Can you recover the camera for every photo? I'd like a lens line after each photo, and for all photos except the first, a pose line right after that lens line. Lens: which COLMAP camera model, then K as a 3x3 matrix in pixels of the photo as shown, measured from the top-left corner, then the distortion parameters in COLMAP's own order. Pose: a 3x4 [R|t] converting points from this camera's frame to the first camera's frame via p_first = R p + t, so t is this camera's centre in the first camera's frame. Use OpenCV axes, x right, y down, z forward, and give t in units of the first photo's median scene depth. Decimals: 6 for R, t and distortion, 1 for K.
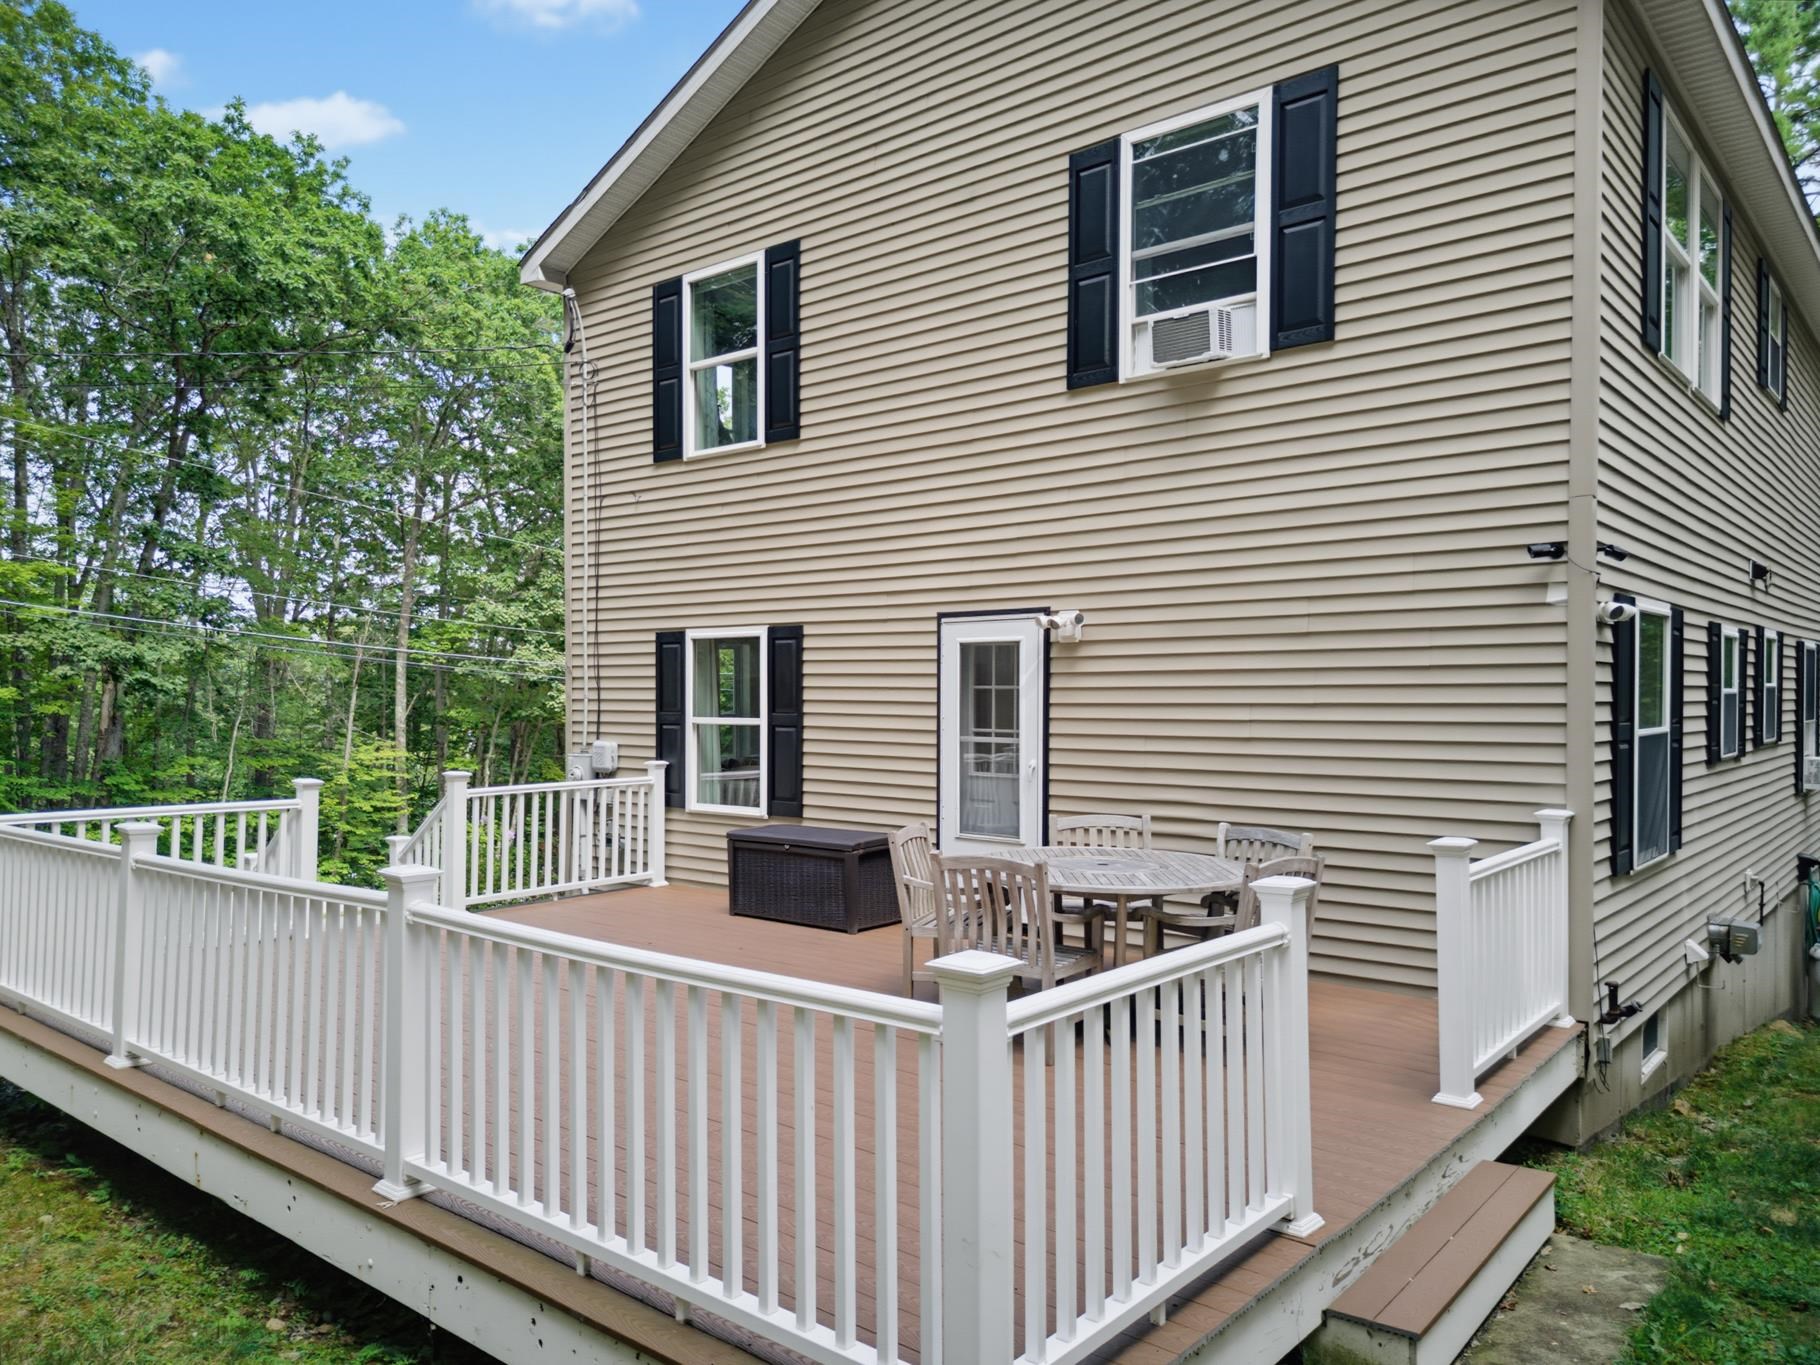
lens RADIAL K [[1306.9, 0, 896.9], [0, 1306.9, 692.8], [0, 0, 1]] dist [0.033227, -0.034815]
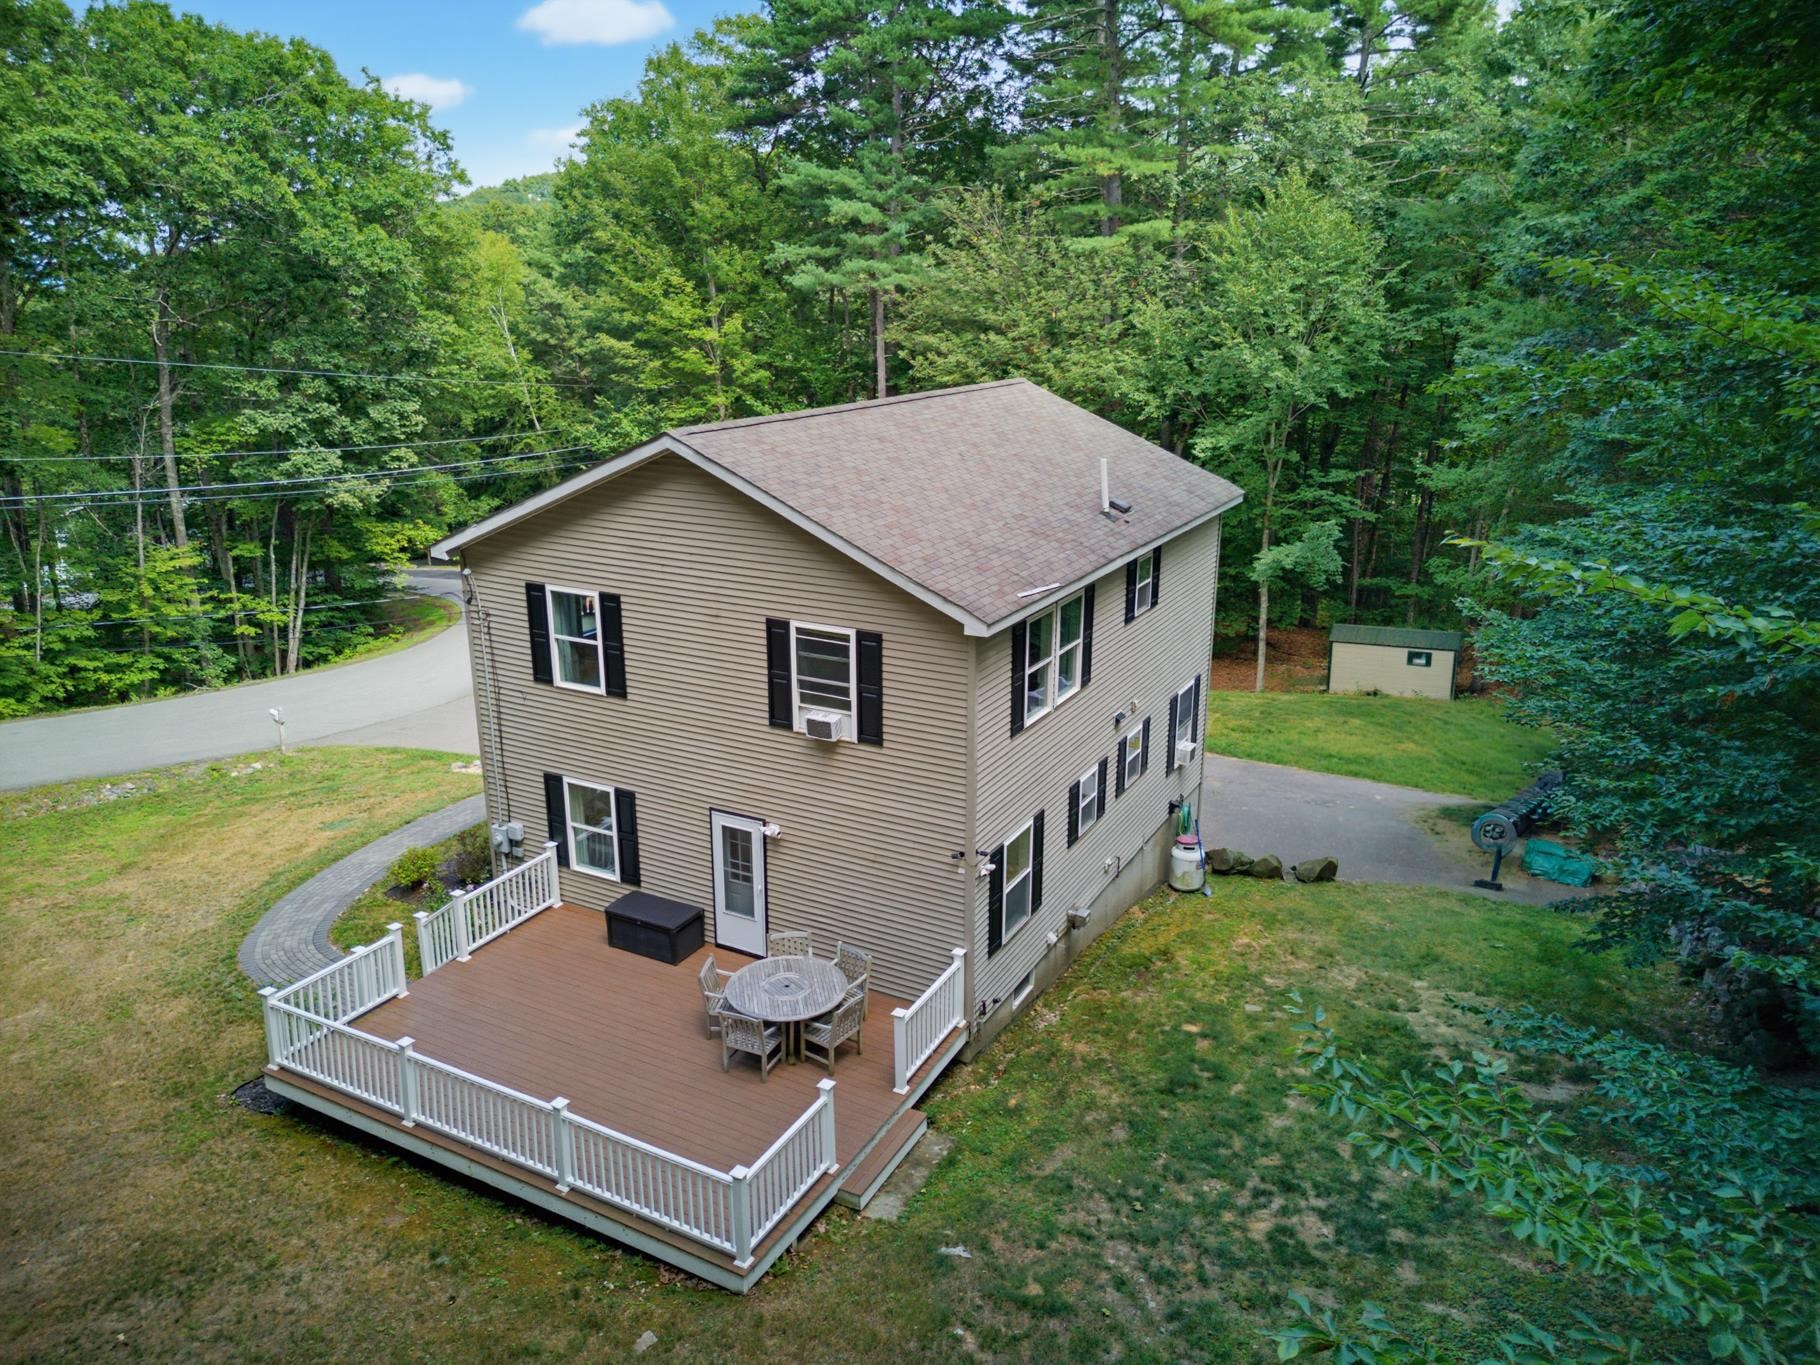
lens RADIAL K [[1306.9, 0, 920.5], [0, 1306.9, 674.5], [0, 0, 1]] dist [0.033227, -0.034815]
pose [[0.978429, -0.062258, 0.196979, -0.033846], [0.004297, 0.959435, 0.281897, -0.813417], [-0.206539, -0.274970, 0.939006, -0.877976]]
